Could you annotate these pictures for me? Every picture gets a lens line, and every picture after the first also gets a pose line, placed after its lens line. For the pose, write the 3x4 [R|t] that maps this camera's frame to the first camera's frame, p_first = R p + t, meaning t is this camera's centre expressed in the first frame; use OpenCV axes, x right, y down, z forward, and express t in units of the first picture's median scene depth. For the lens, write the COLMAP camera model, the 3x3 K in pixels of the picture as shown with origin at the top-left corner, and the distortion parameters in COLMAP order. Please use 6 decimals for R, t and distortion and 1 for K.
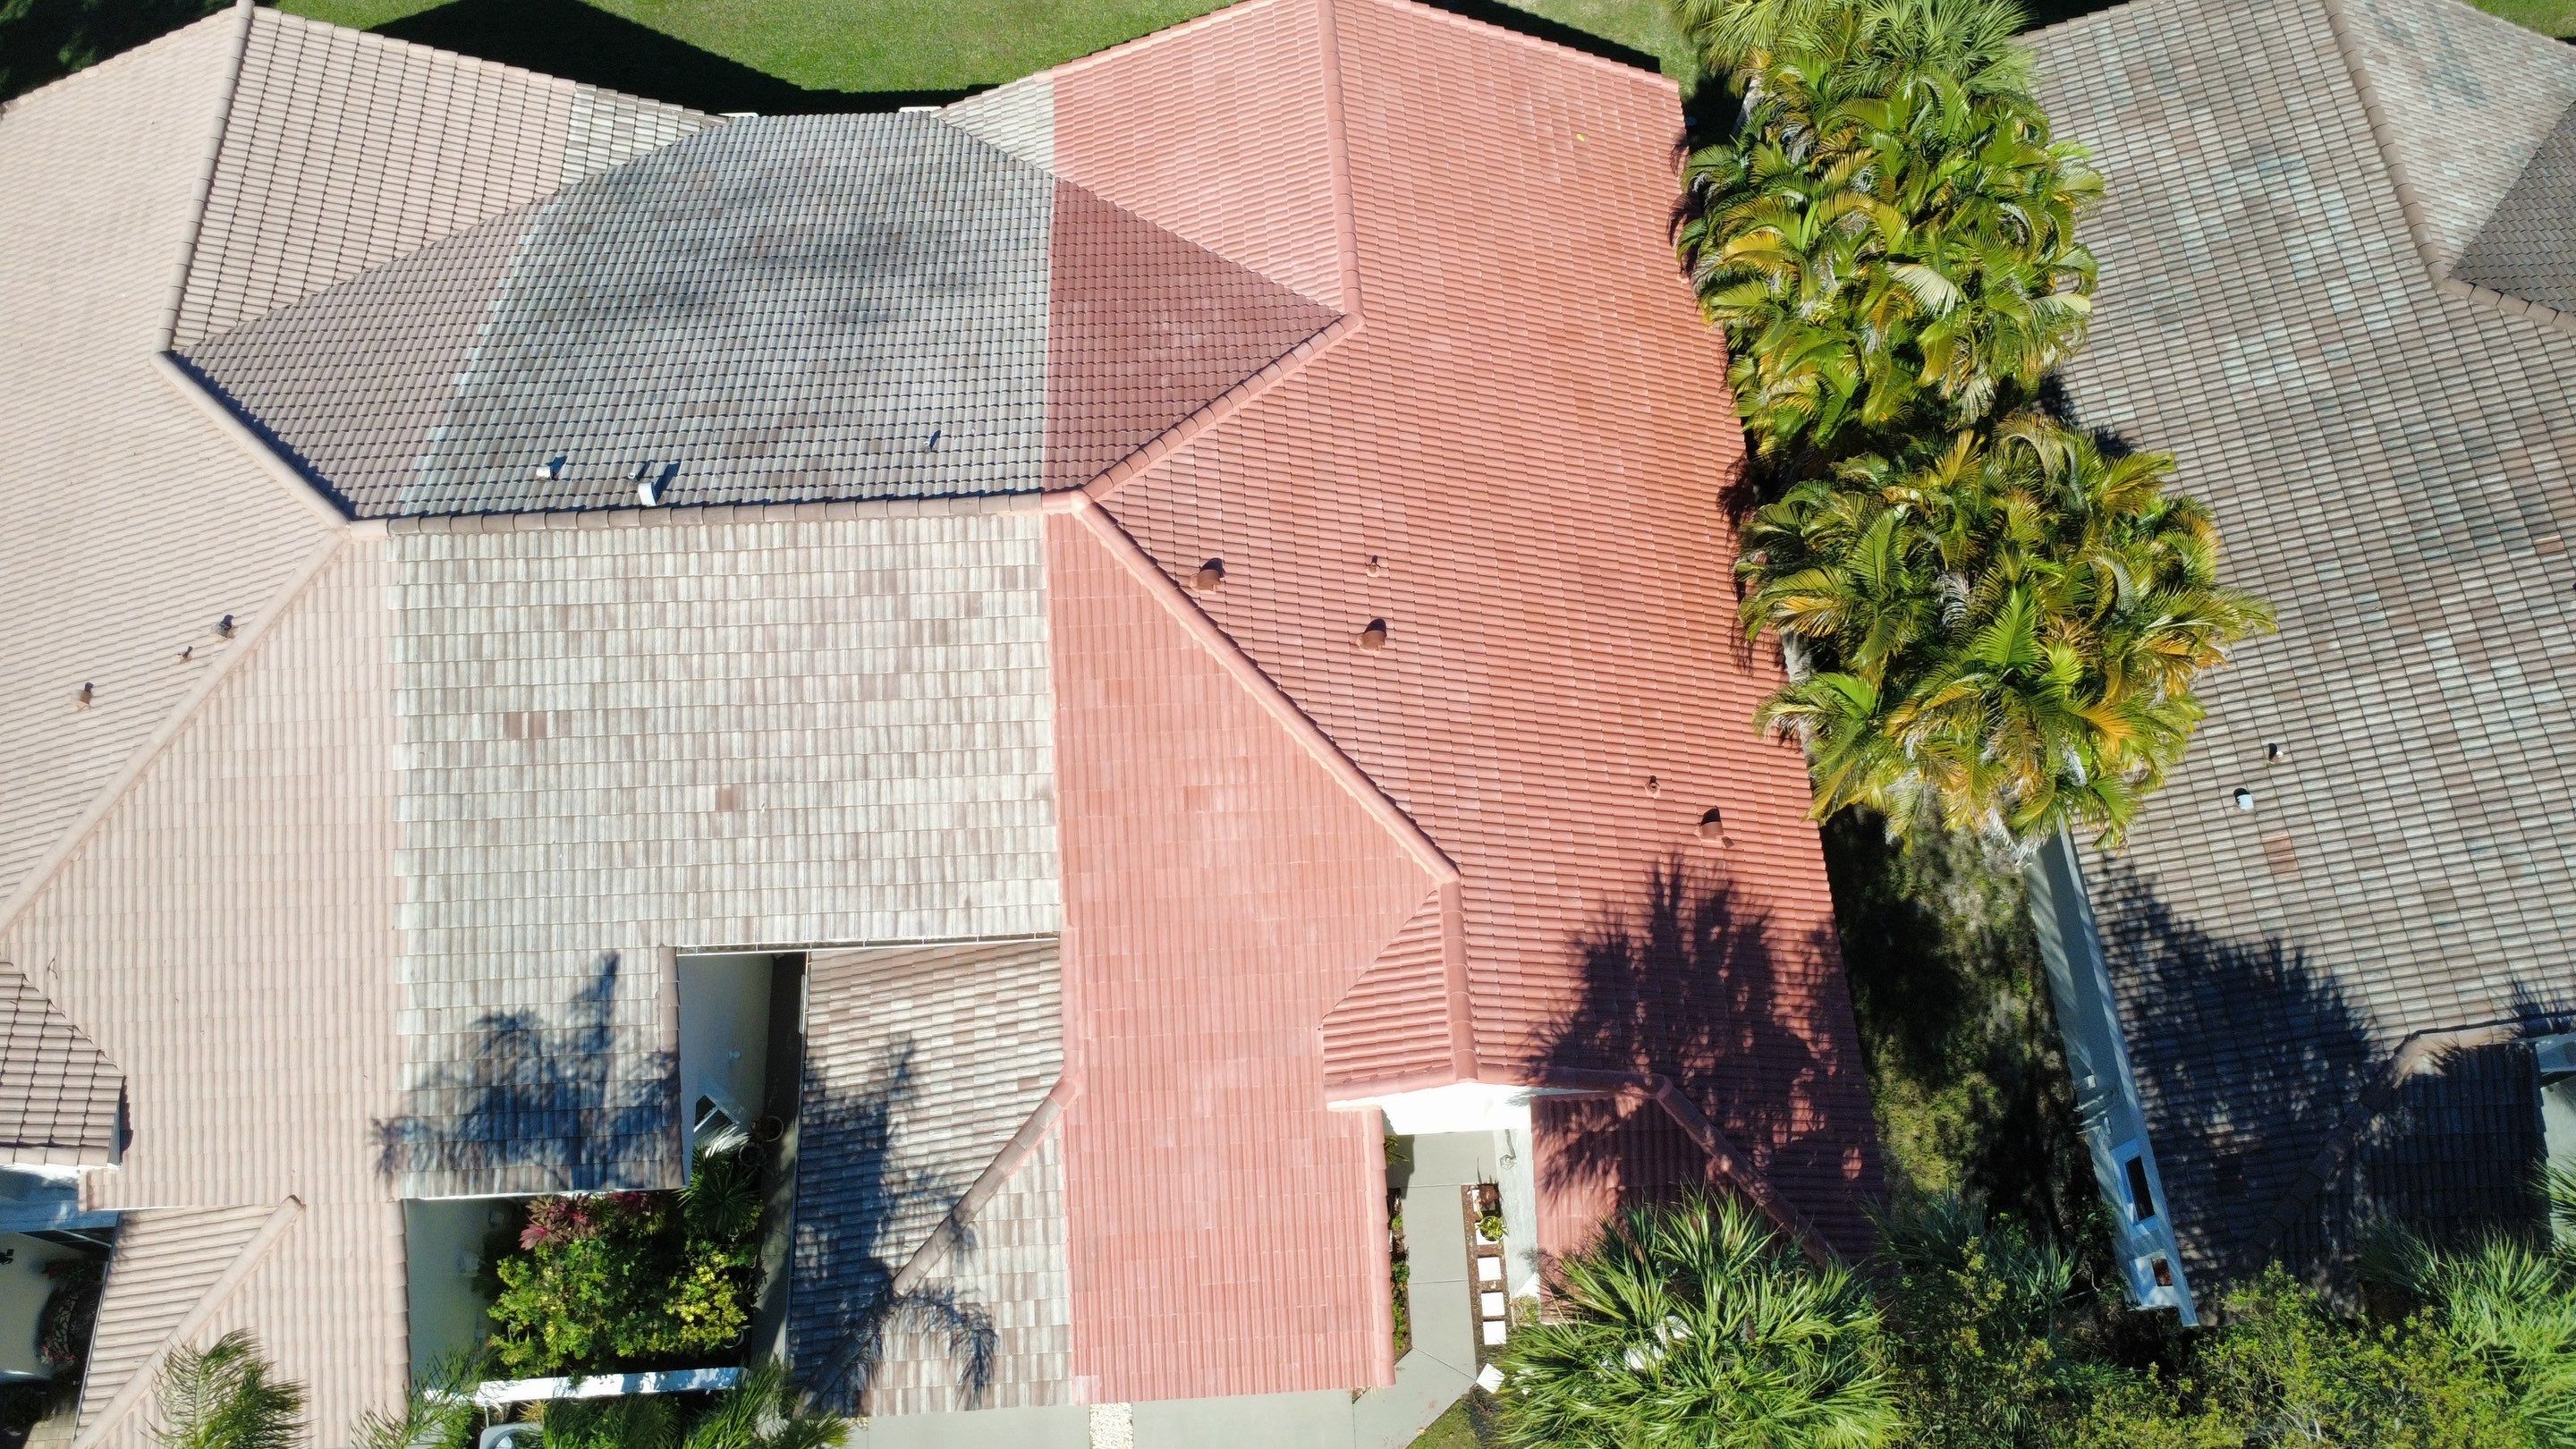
lens RADIAL K [[1866.8, 0, 1288.0], [0, 1866.8, 724.5], [0, 0, 1]] dist [0.003003, 0.002591]
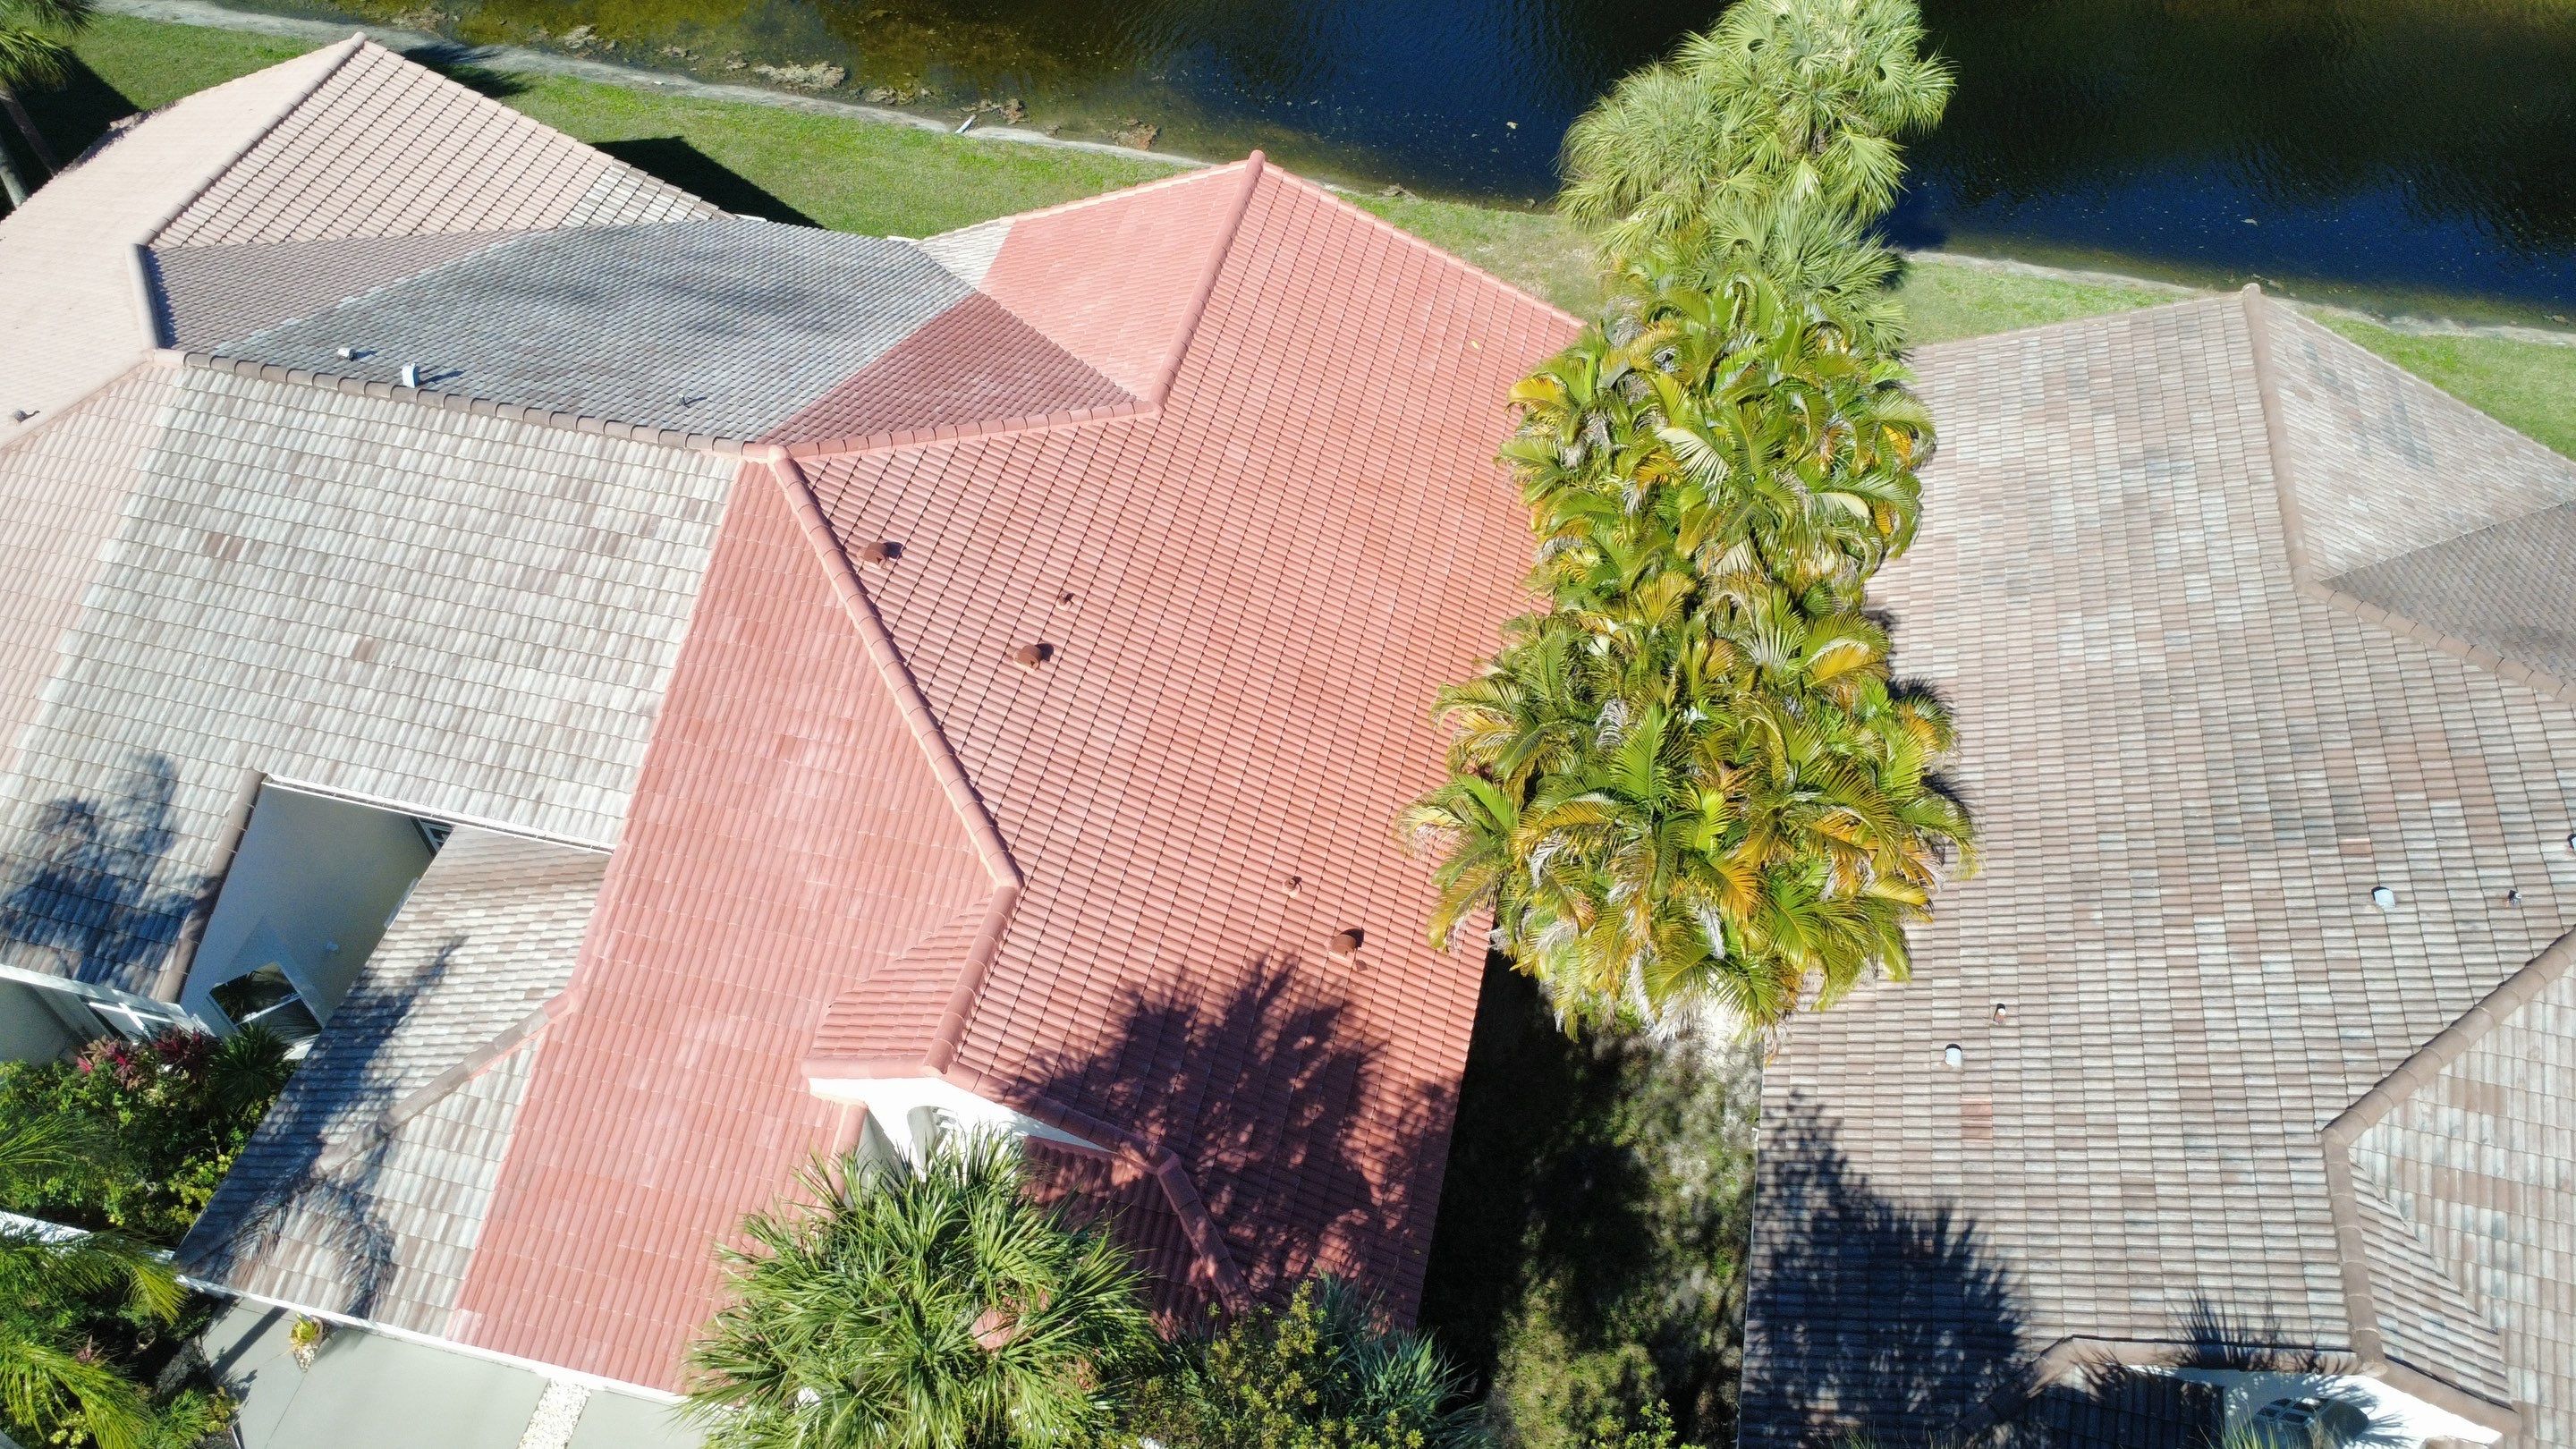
lens RADIAL K [[1866.8, 0, 1288.0], [0, 1866.8, 724.5], [0, 0, 1]] dist [0.003003, 0.002591]
pose [[0.960772, 0.200772, -0.191331, 0.362260], [-0.245365, 0.936919, -0.248955, 0.194290], [0.129279, 0.286135, 0.949428, 0.097554]]
